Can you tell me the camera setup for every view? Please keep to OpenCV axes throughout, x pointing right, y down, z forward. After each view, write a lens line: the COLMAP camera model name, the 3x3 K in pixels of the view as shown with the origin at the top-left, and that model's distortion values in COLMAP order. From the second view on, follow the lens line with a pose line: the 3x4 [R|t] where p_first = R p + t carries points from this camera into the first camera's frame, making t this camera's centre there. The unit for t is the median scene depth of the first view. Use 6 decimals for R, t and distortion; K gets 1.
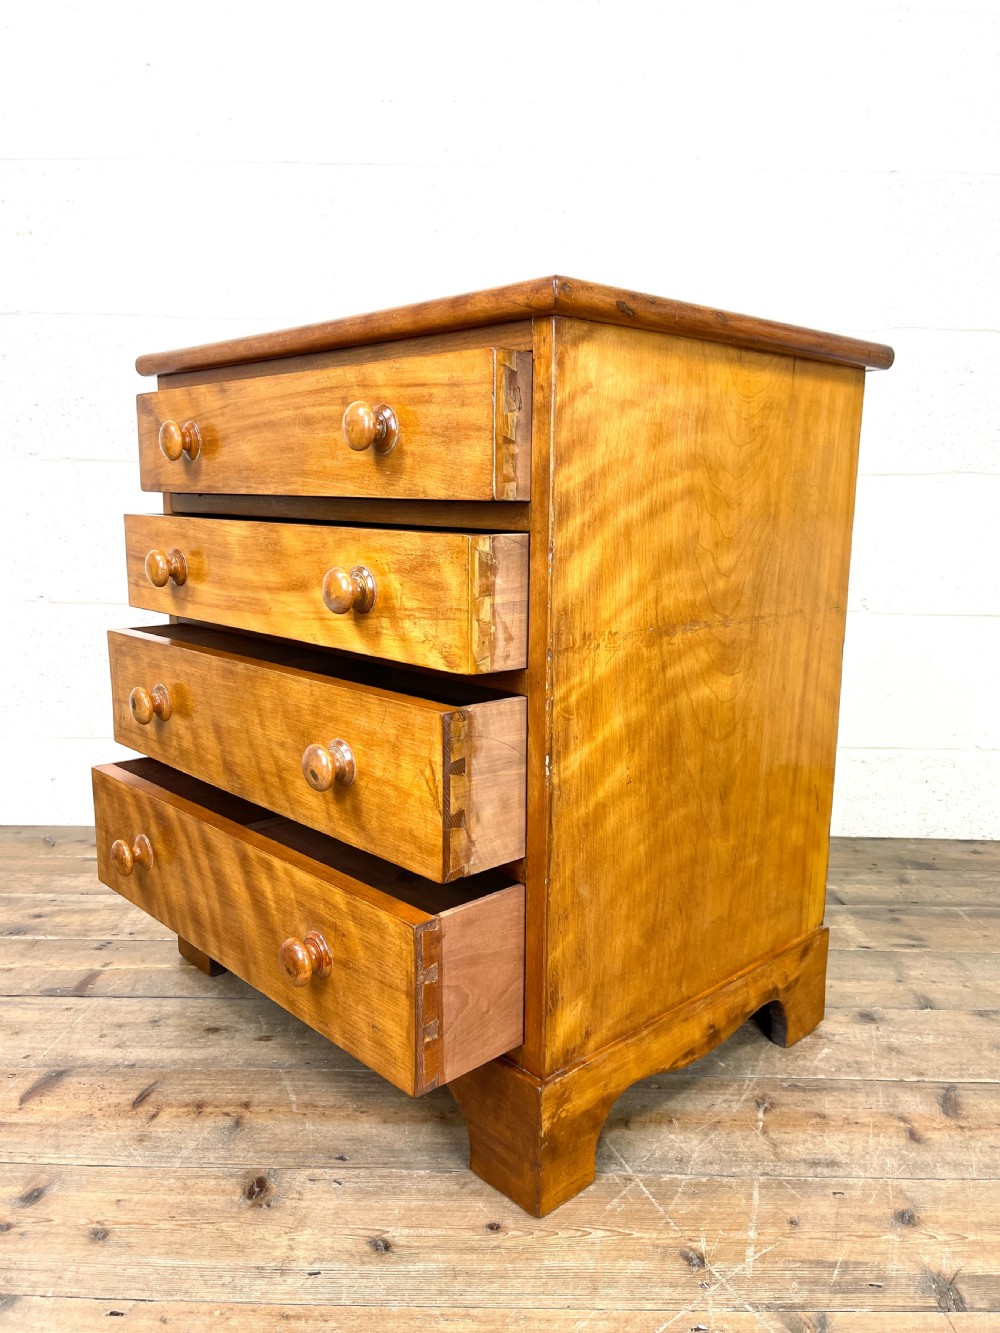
lens RADIAL K [[1000.0, 0, 503.3], [0, 1000.0, 674.0], [0, 0, 1]] dist [0.069152, -0.105046]
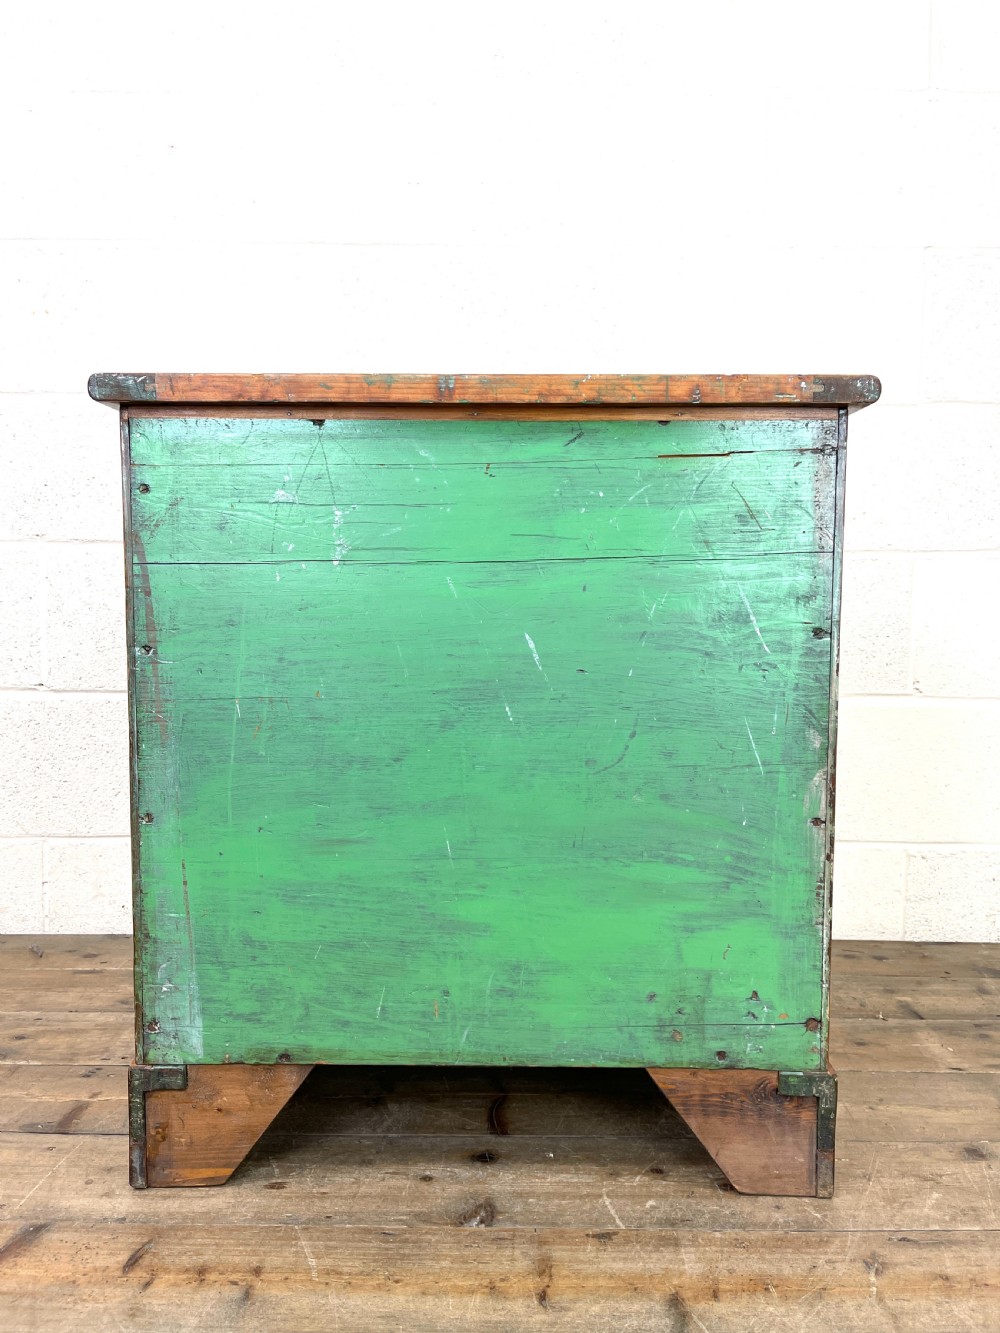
lens RADIAL K [[1000.0, 0, 504.4], [0, 1000.0, 655.0], [0, 0, 1]] dist [0.069152, -0.105046]
pose [[0.999982, -0.005856, 0.001086, -0.046927], [0.005945, 0.992487, -0.122203, 0.023652], [-0.000362, 0.122207, 0.992505, 0.107032]]
